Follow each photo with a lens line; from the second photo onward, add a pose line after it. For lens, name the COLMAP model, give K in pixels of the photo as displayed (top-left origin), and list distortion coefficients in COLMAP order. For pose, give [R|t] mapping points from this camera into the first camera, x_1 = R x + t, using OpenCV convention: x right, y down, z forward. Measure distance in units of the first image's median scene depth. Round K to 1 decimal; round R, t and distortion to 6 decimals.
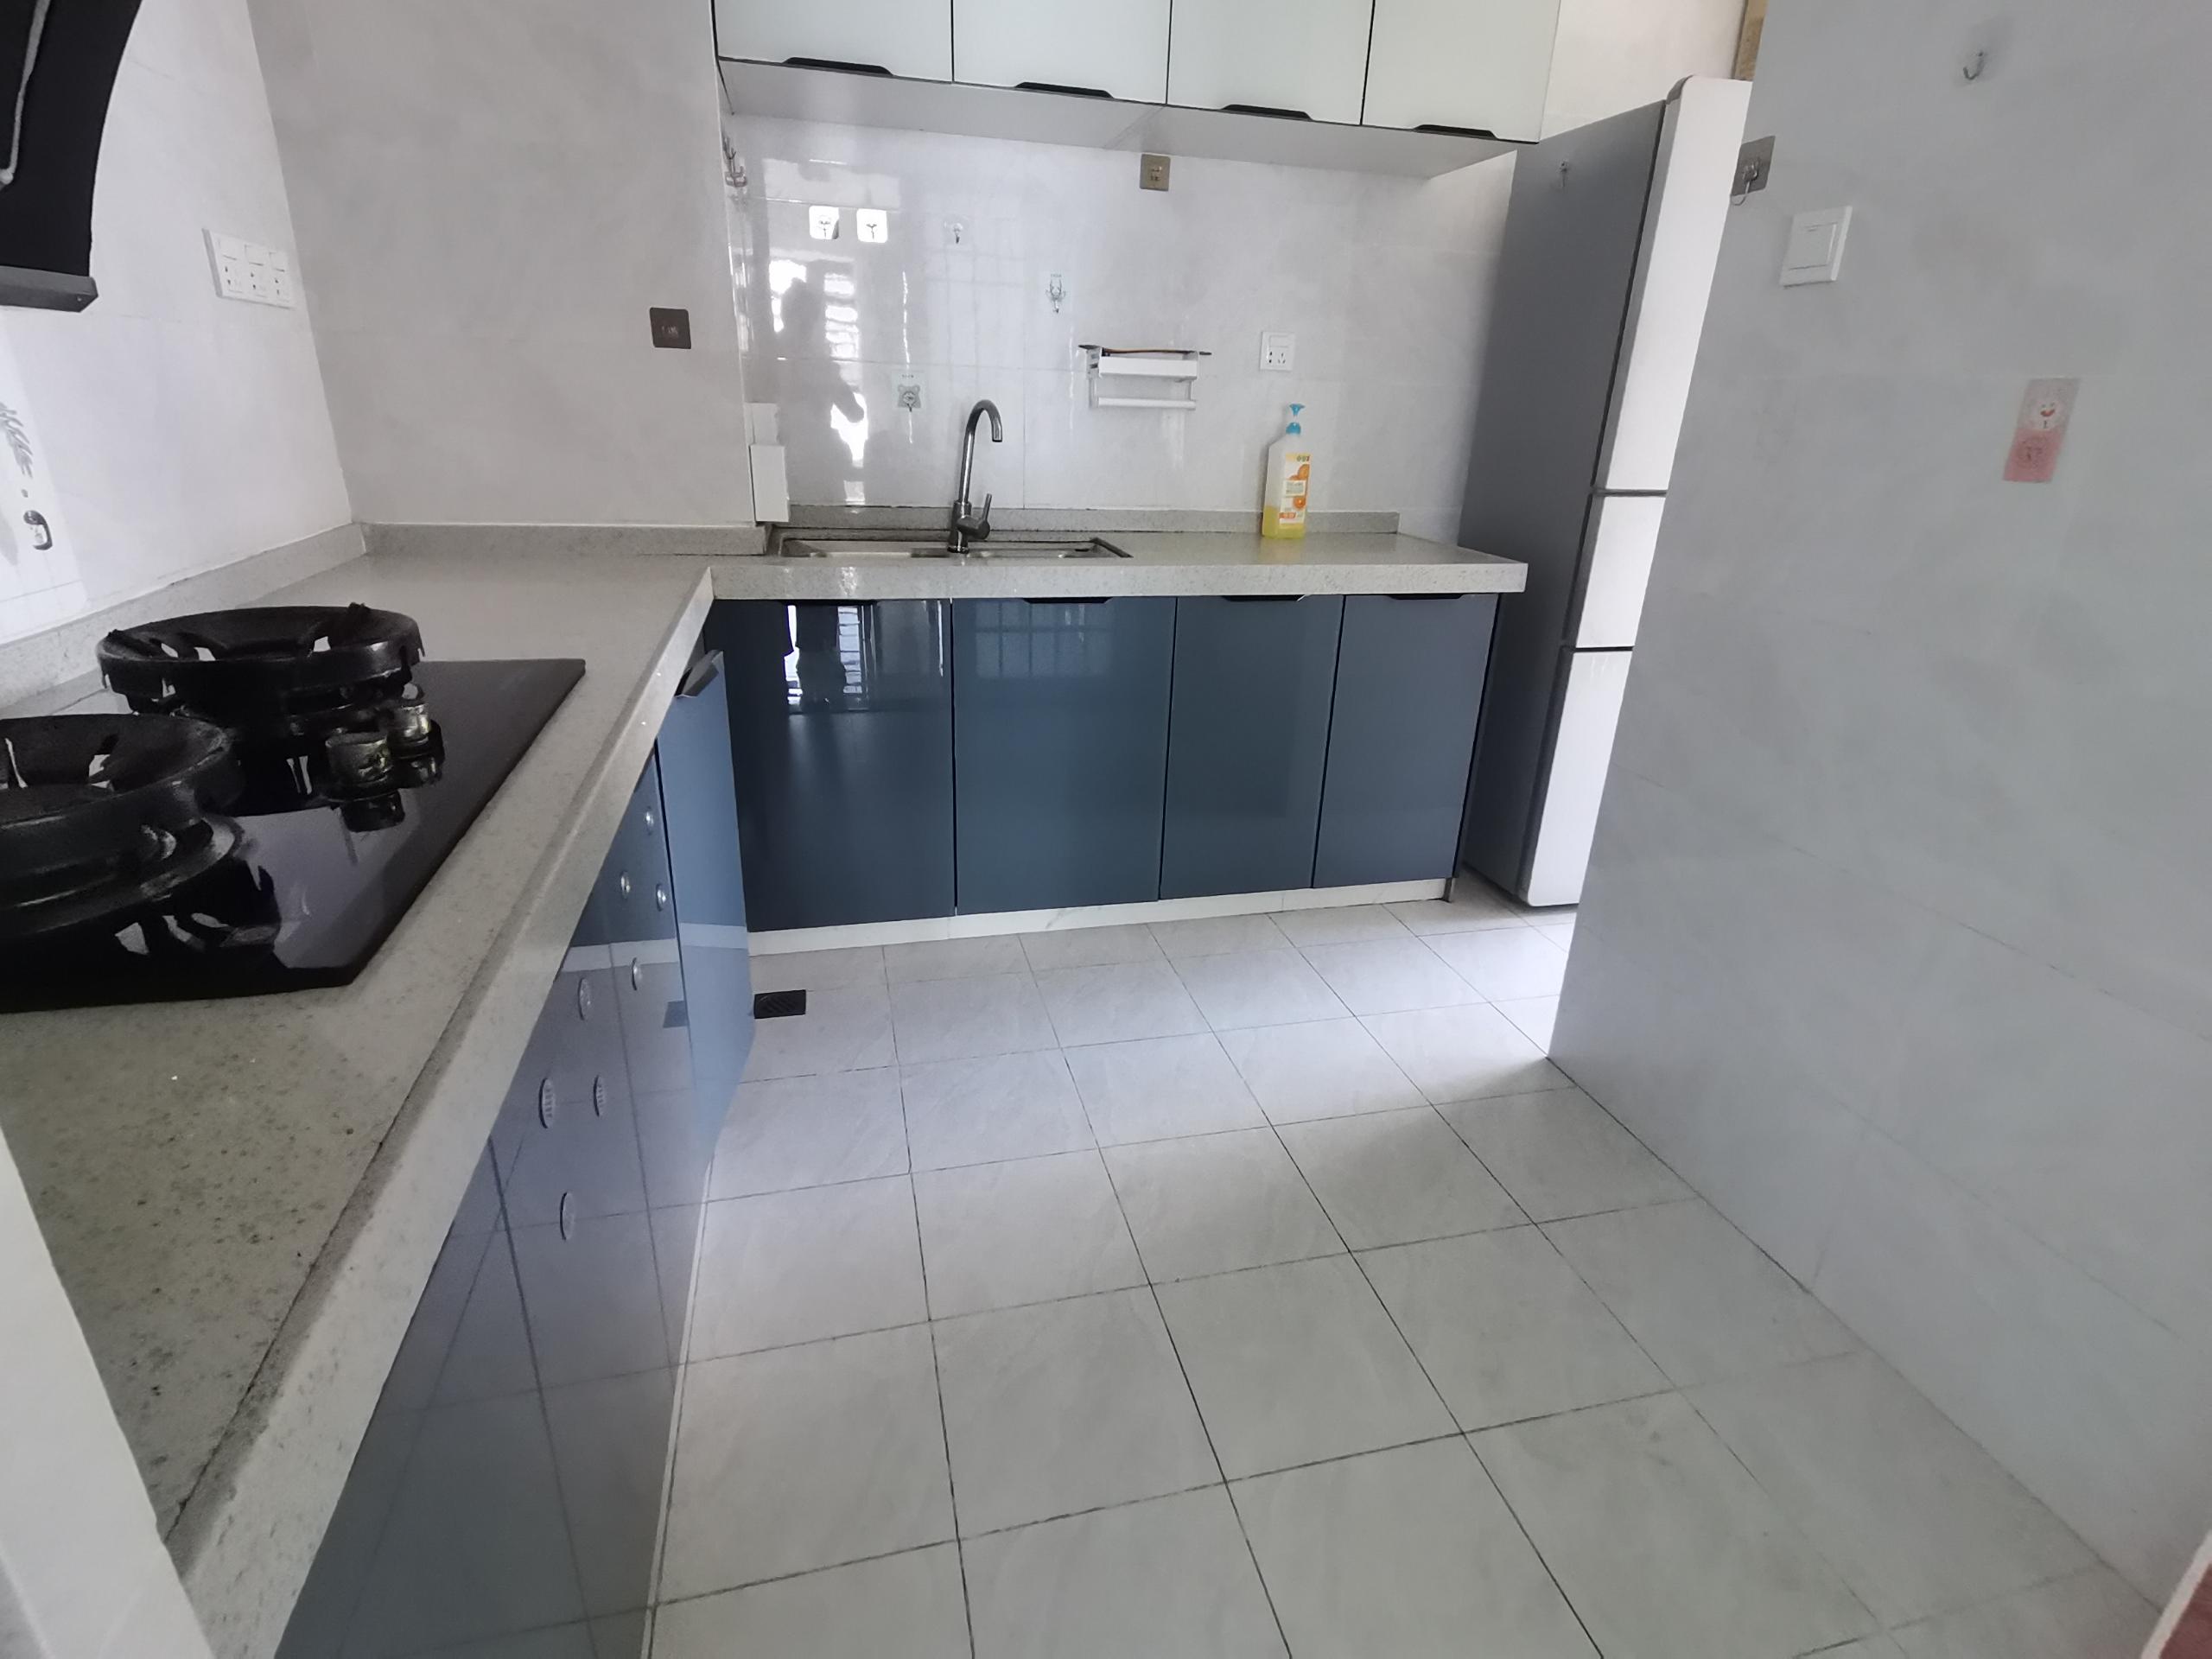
lens RADIAL K [[1101.9, 0, 1096.1], [0, 1101.9, 837.0], [0, 0, 1]] dist [0.006797, 0.000076]
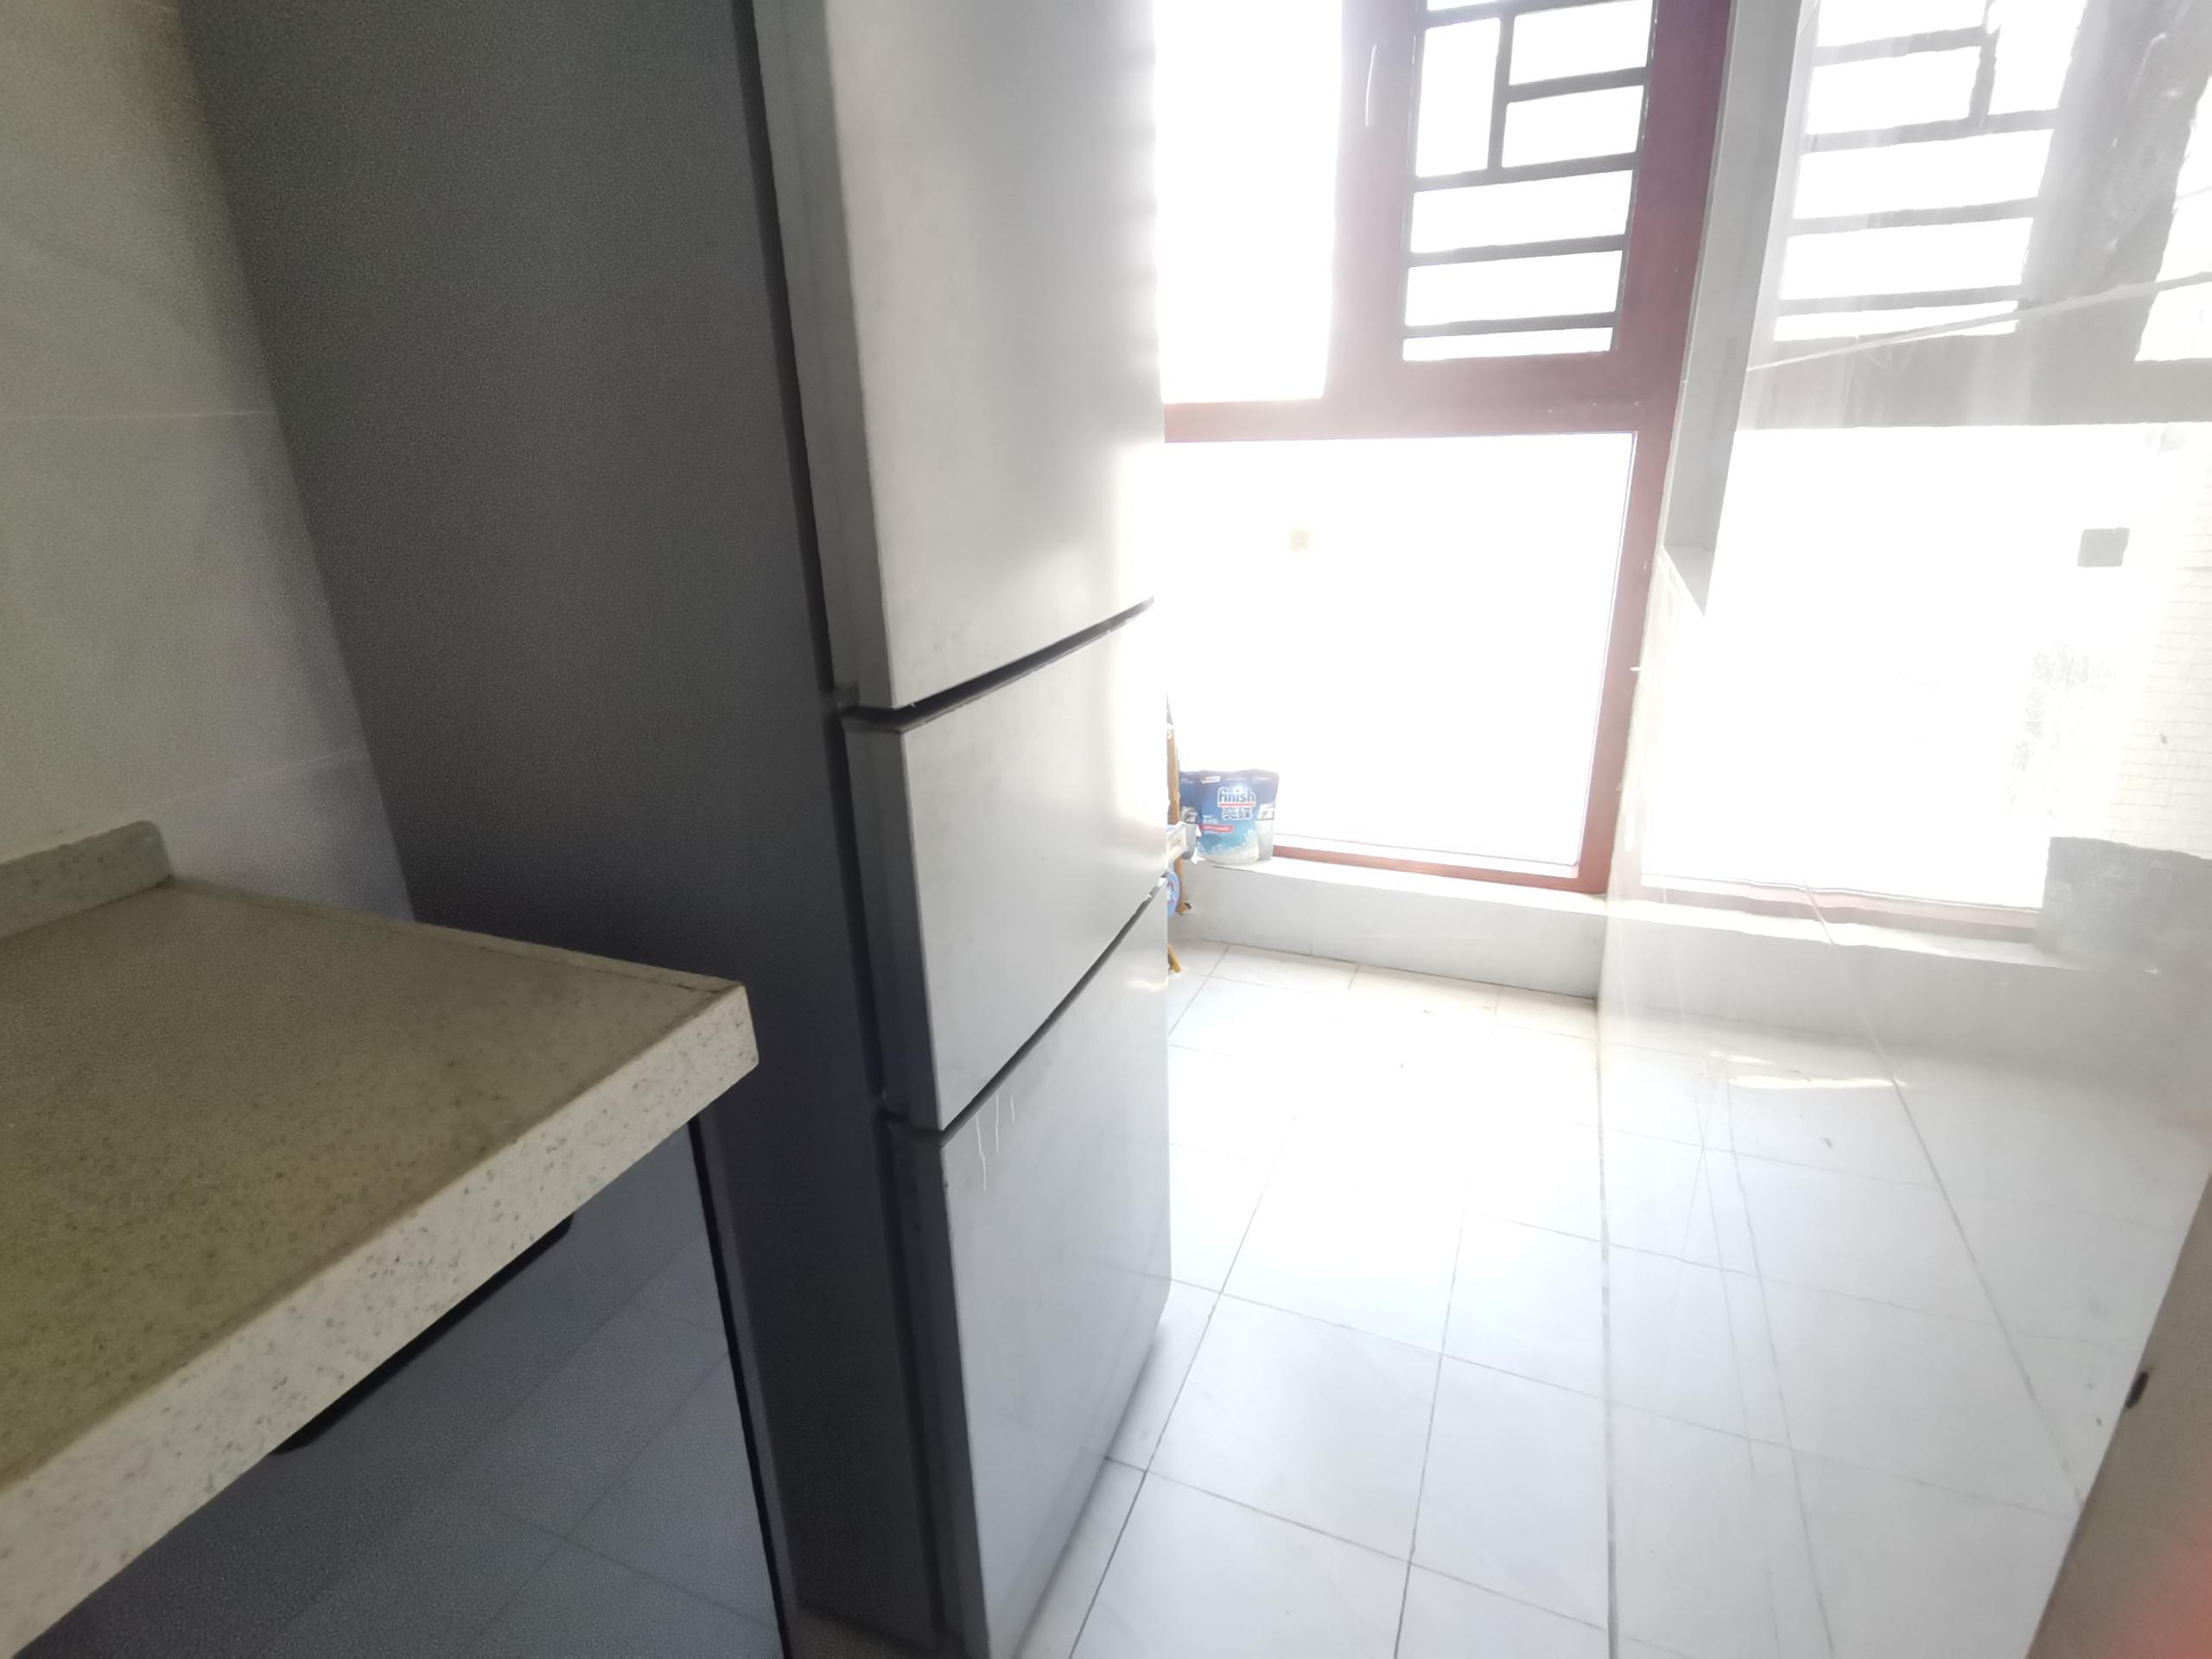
lens RADIAL K [[1101.9, 0, 1104.9], [0, 1101.9, 833.9], [0, 0, 1]] dist [0.006797, 0.000076]
pose [[0.591138, -0.328994, 0.736423, 0.244696], [0.347410, 0.927851, 0.135642, -0.289991], [-0.727916, 0.175657, 0.662784, 0.724701]]
